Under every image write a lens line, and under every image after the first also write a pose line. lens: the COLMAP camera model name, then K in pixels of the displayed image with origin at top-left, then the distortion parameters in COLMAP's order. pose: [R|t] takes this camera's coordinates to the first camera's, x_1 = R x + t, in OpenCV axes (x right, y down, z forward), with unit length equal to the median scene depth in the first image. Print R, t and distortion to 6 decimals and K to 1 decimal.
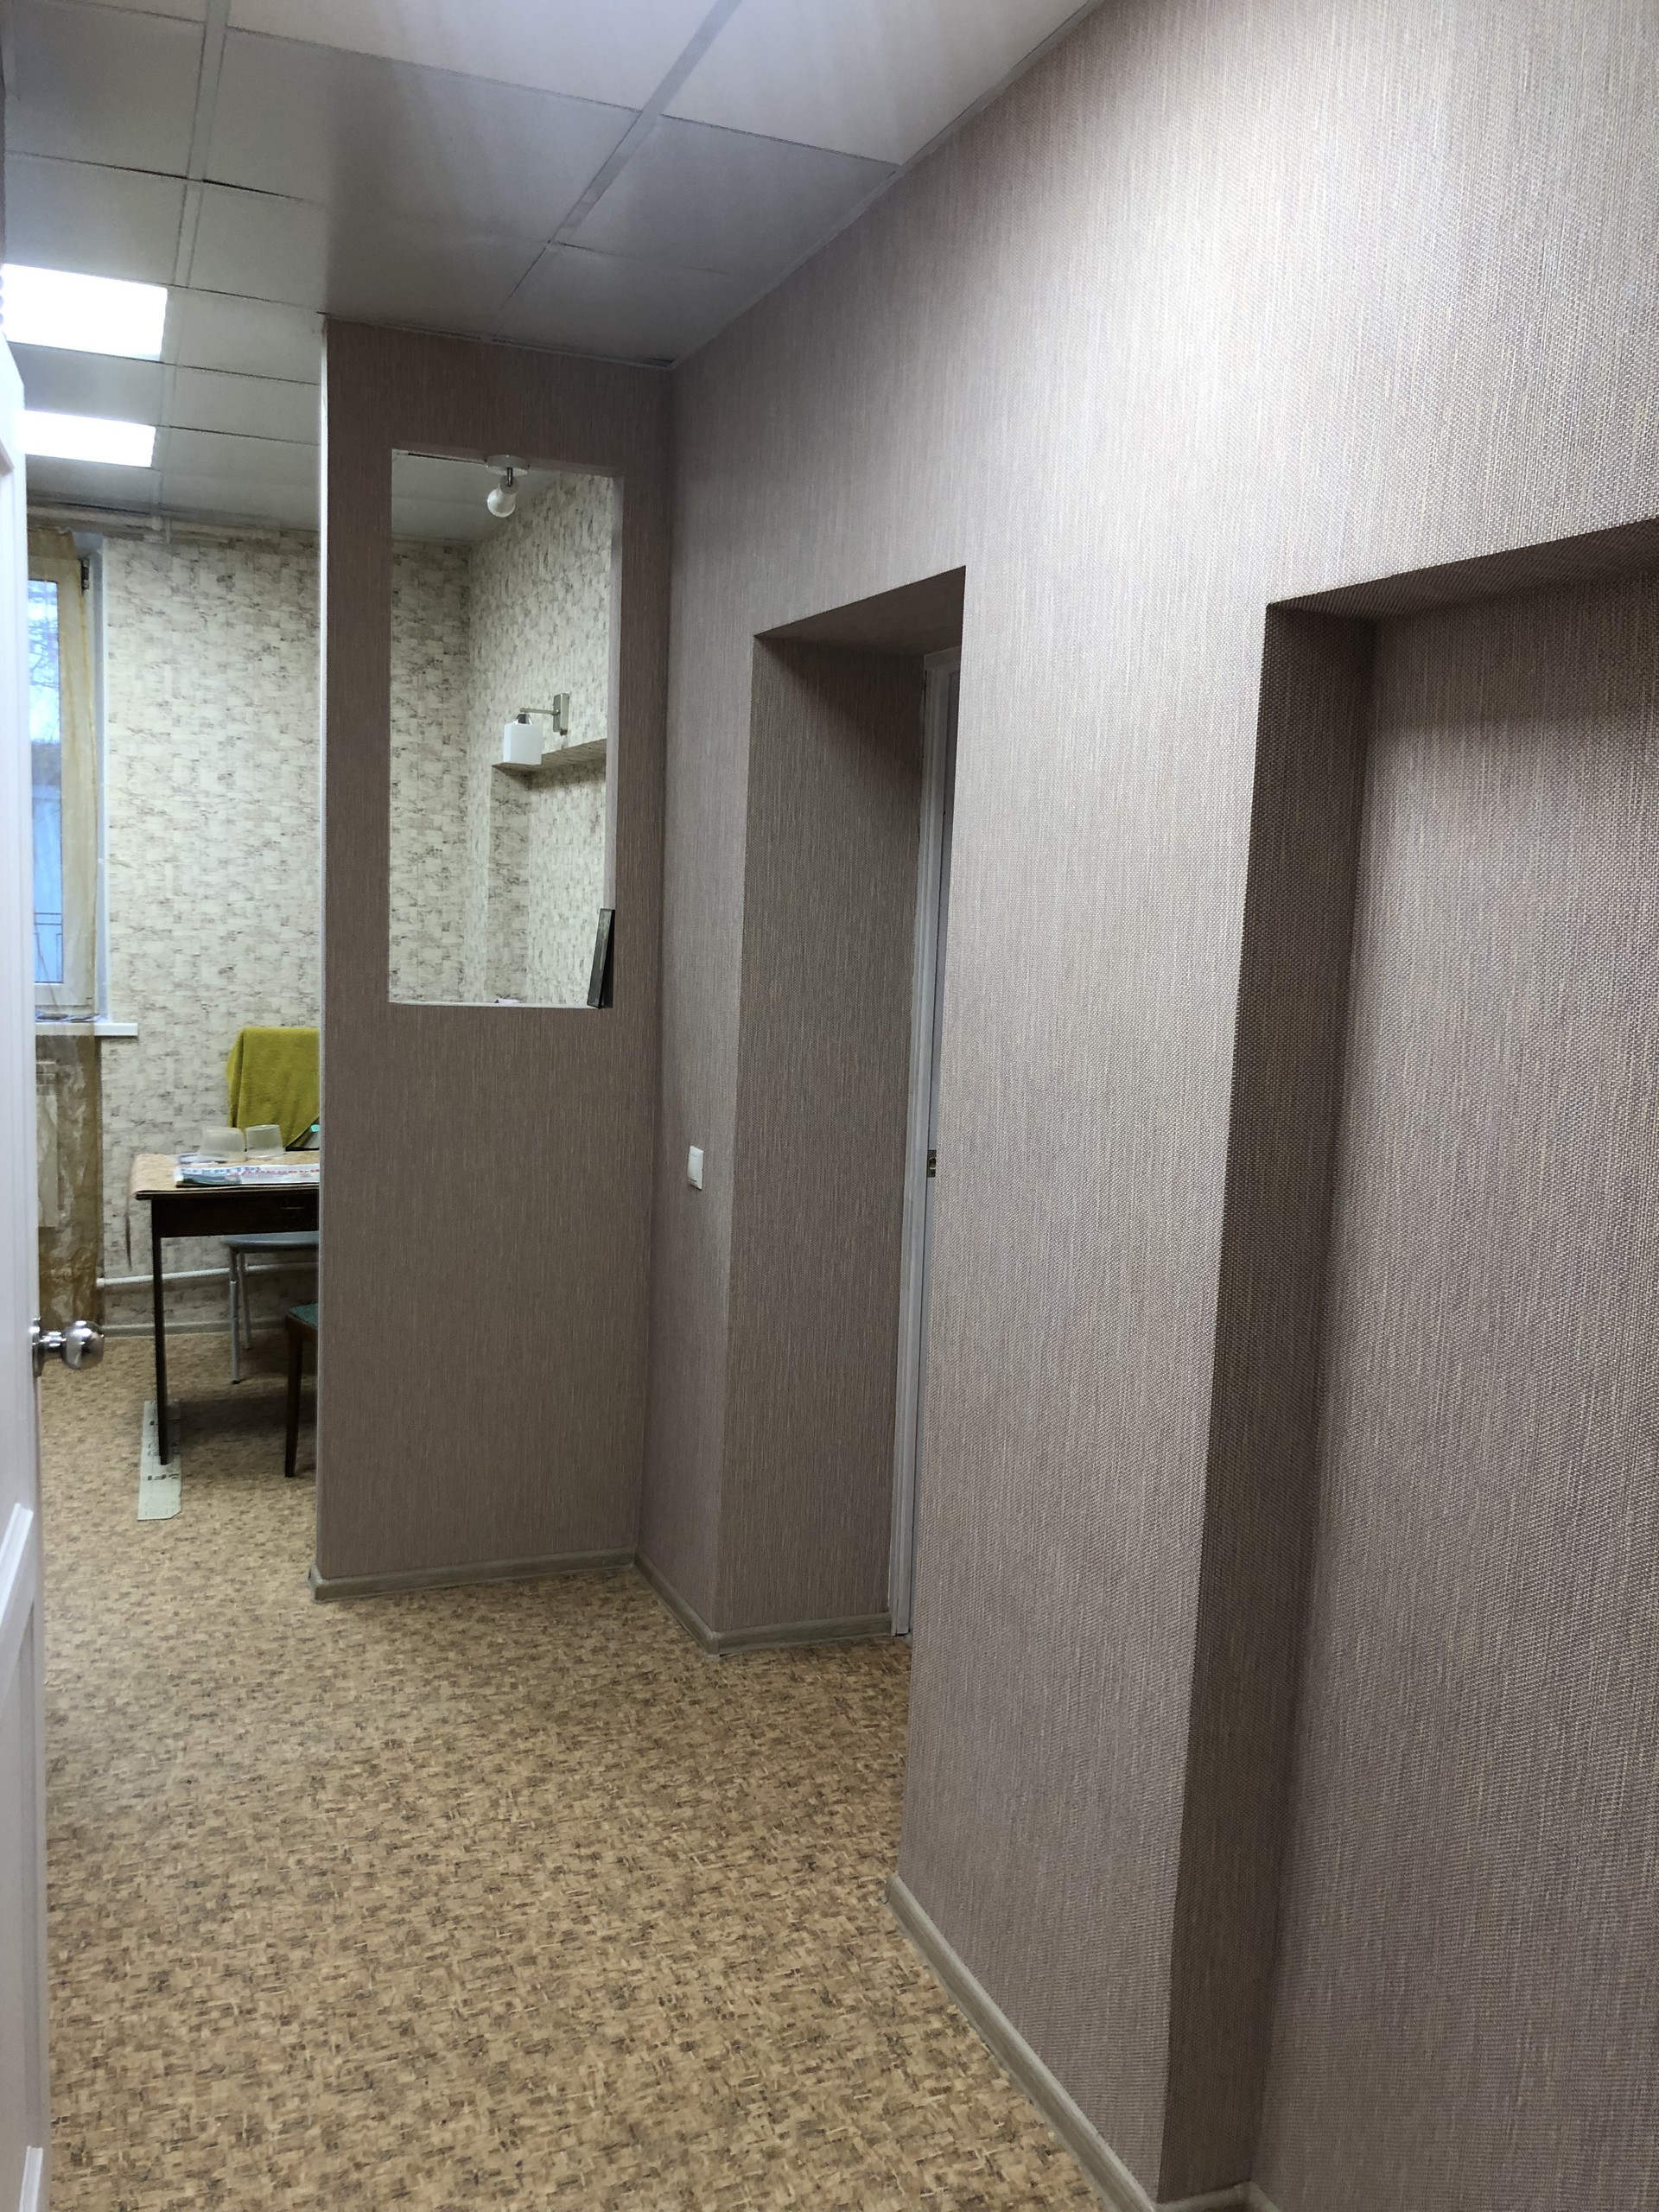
lens RADIAL K [[1817.9, 0, 824.7], [0, 1817.9, 1106.0], [0, 0, 1]] dist [0.035591, -0.035299]
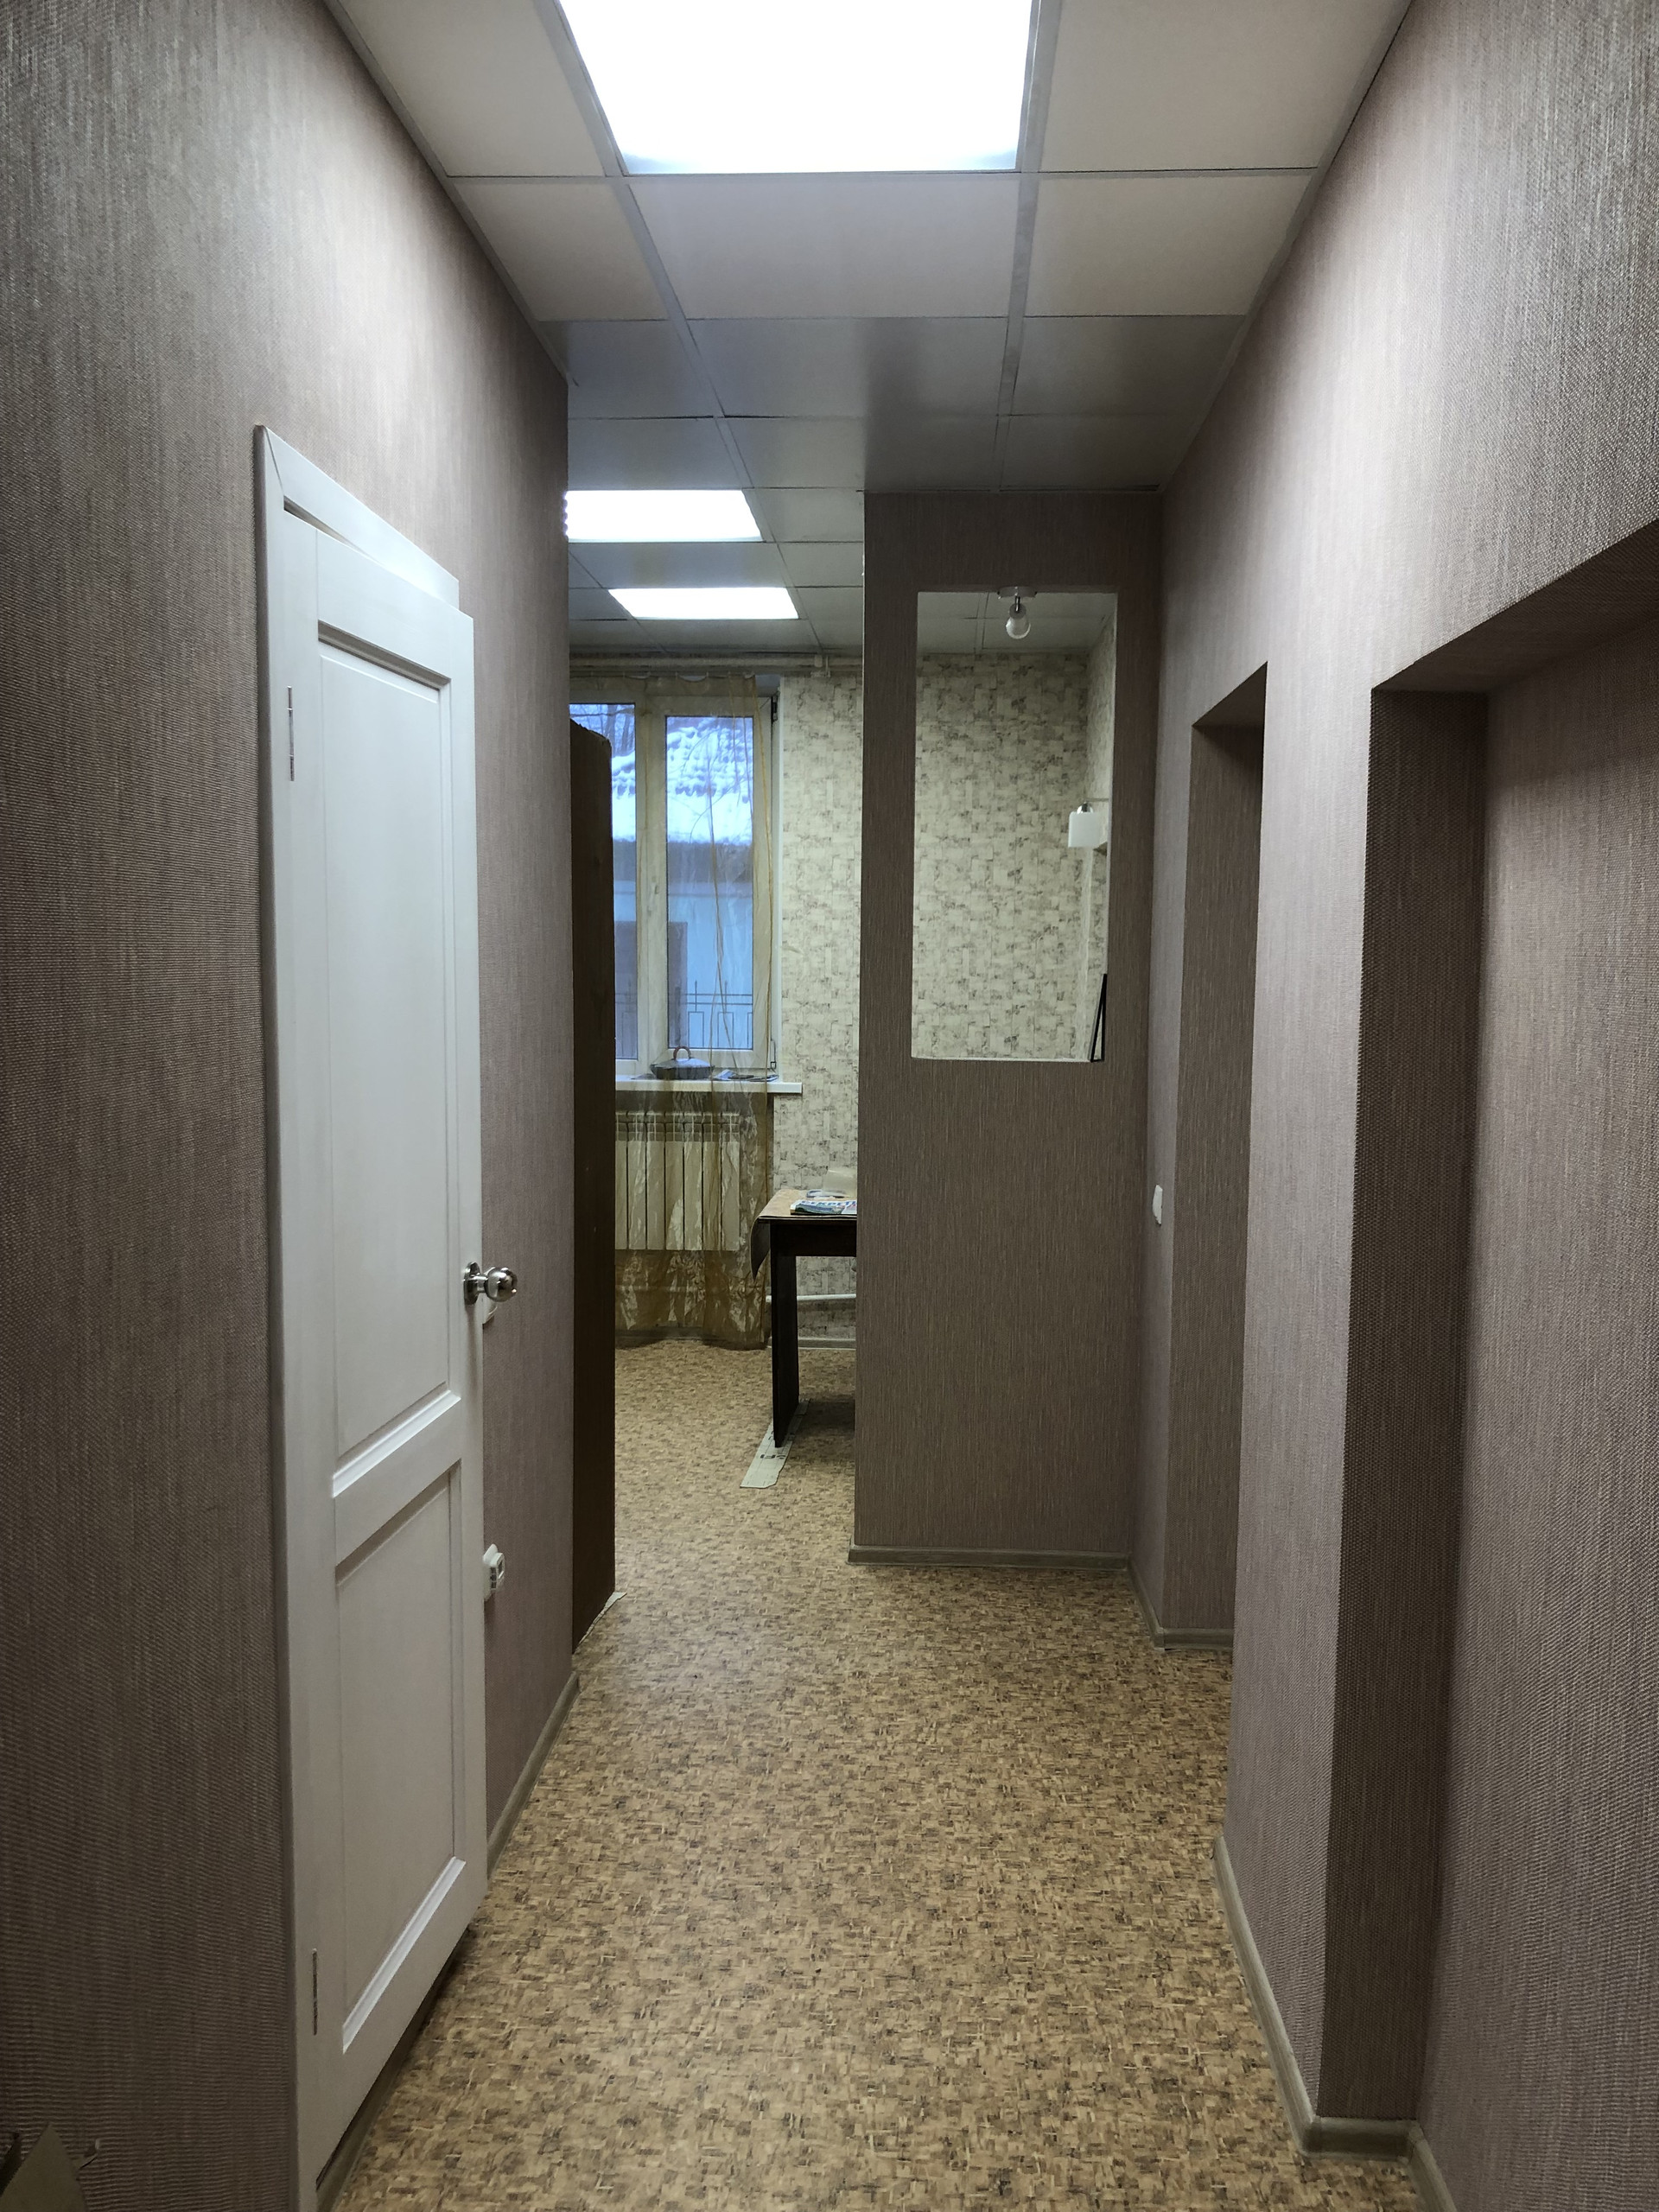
lens RADIAL K [[1817.9, 0, 845.7], [0, 1817.9, 1121.0], [0, 0, 1]] dist [0.035591, -0.035299]
pose [[0.909472, 0.010696, -0.415627, 0.231101], [-0.024853, 0.999280, -0.028667, 0.020879], [0.415022, 0.036401, 0.909083, -0.093627]]
